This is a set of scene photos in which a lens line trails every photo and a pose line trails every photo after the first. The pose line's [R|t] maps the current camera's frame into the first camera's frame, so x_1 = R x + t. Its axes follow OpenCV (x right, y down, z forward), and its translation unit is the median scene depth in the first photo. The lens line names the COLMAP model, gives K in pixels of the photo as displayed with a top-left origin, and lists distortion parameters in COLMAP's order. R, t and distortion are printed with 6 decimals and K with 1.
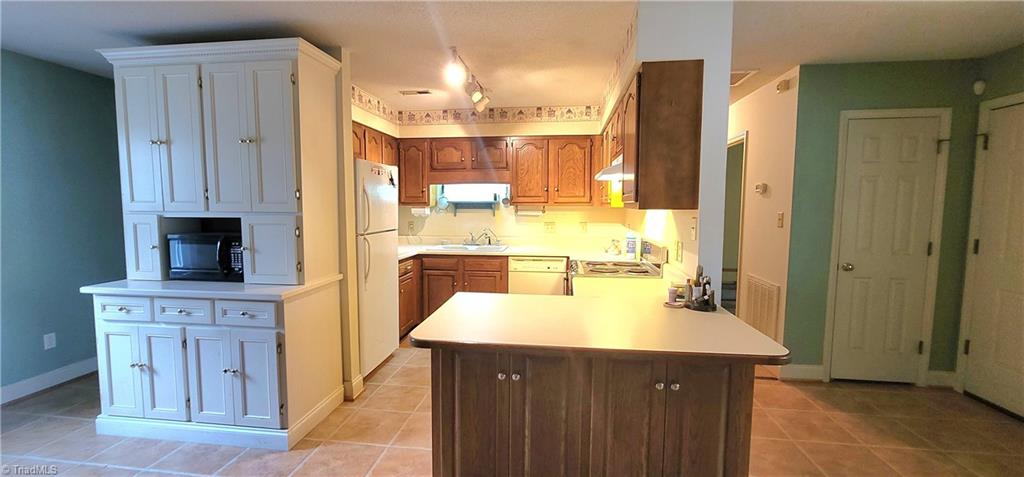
lens RADIAL K [[417.5, 0, 507.9], [0, 417.5, 238.0], [0, 0, 1]] dist [-0.005969, 0.001104]
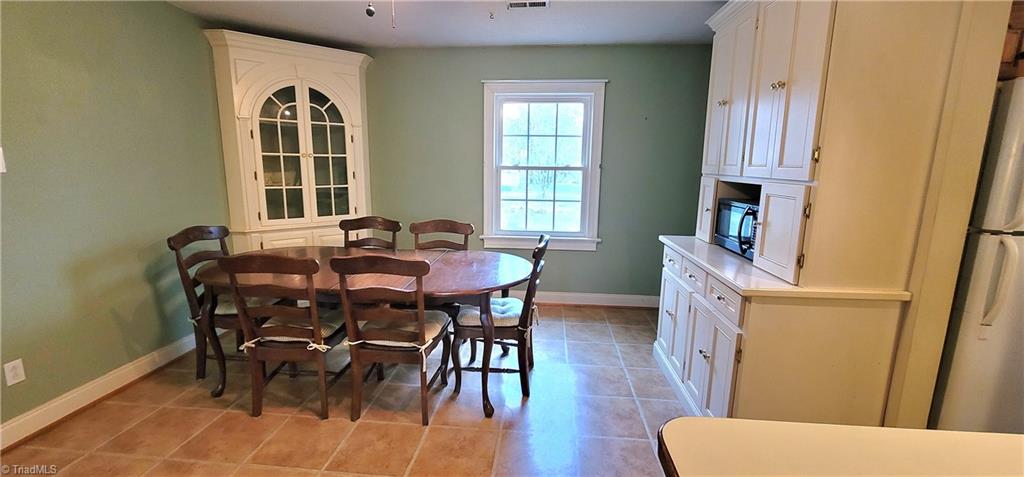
lens RADIAL K [[417.5, 0, 507.9], [0, 417.5, 237.9], [0, 0, 1]] dist [-0.005969, 0.001104]
pose [[0.043042, 0.176010, -0.983447, 0.131234], [-0.092567, 0.980827, 0.171490, -0.035494], [0.994776, 0.083654, 0.058509, 0.403353]]
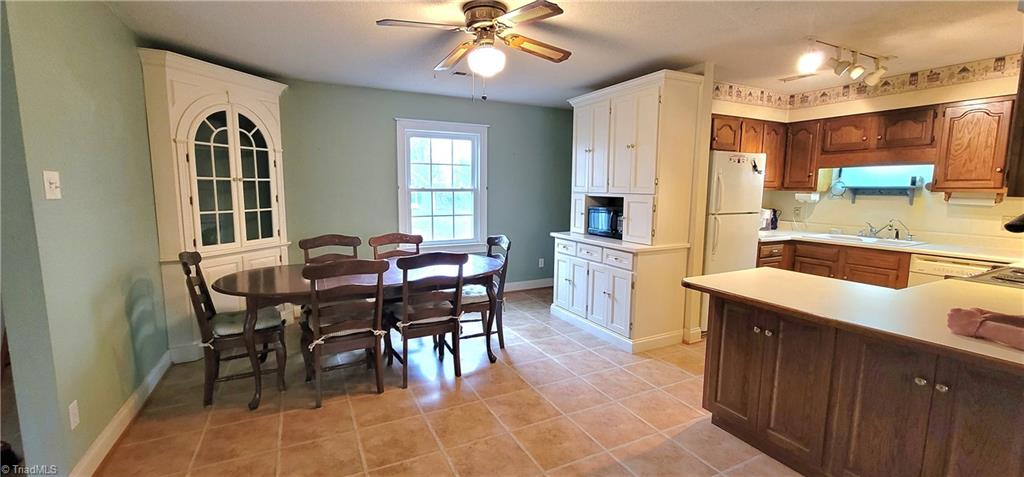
lens RADIAL K [[417.5, 0, 508.1], [0, 417.5, 237.9], [0, 0, 1]] dist [-0.005969, 0.001104]
pose [[0.565451, 0.101298, -0.818537, 0.326384], [-0.071931, 0.994705, 0.073409, 0.015170], [0.821639, 0.017369, 0.569744, -0.180478]]
